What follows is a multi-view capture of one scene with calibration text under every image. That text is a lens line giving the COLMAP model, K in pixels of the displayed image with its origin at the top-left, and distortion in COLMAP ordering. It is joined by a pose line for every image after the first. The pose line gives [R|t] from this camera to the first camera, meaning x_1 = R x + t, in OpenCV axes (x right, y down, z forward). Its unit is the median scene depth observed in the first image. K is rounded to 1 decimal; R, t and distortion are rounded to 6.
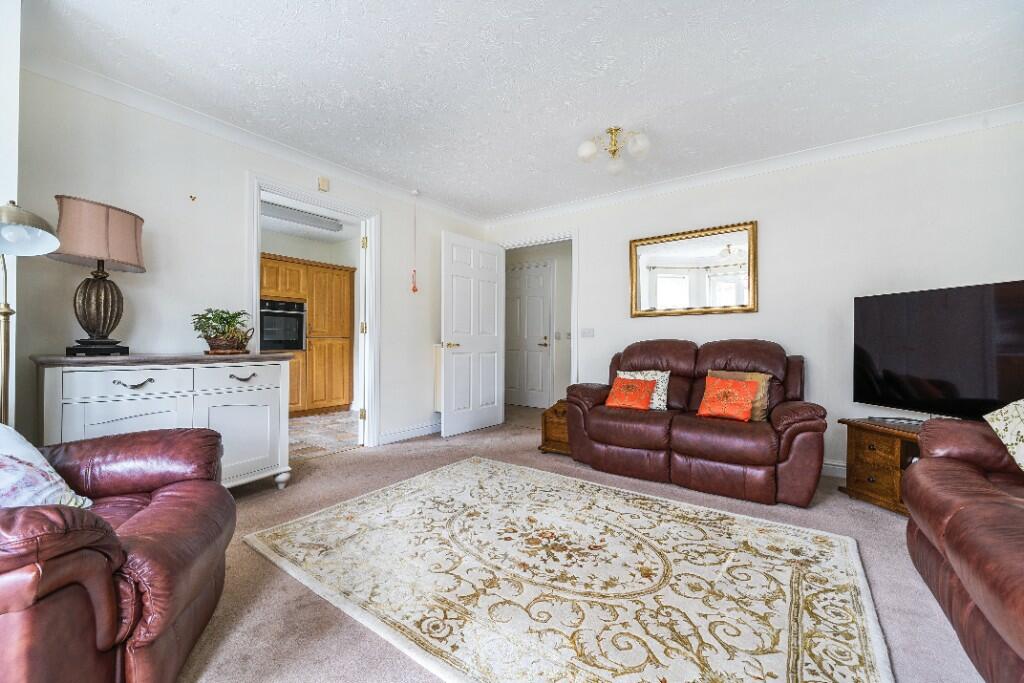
lens RADIAL K [[407.1, 0, 507.3], [0, 407.1, 343.3], [0, 0, 1]] dist [-0.000028, 0.000007]
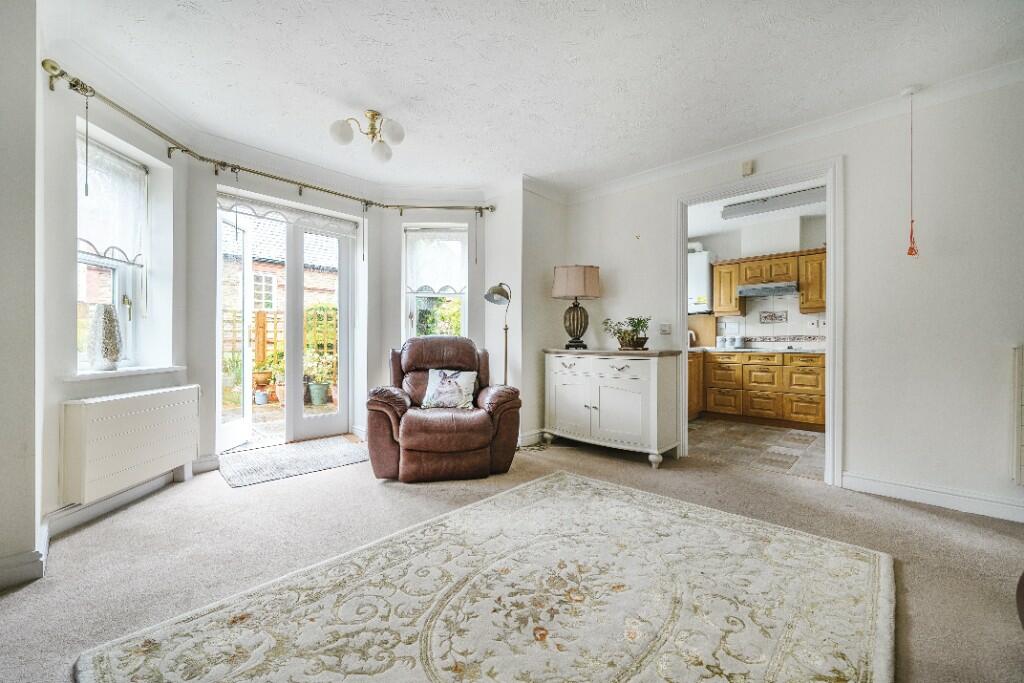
lens RADIAL K [[412.4, 0, 517.8], [0, 412.4, 342.9], [0, 0, 1]] dist [0.001445, 0.000201]
pose [[-0.111657, -0.004800, -0.993735, 0.921345], [-0.004179, 0.999982, -0.004361, 0.012227], [0.993738, 0.003665, -0.111675, 1.045036]]
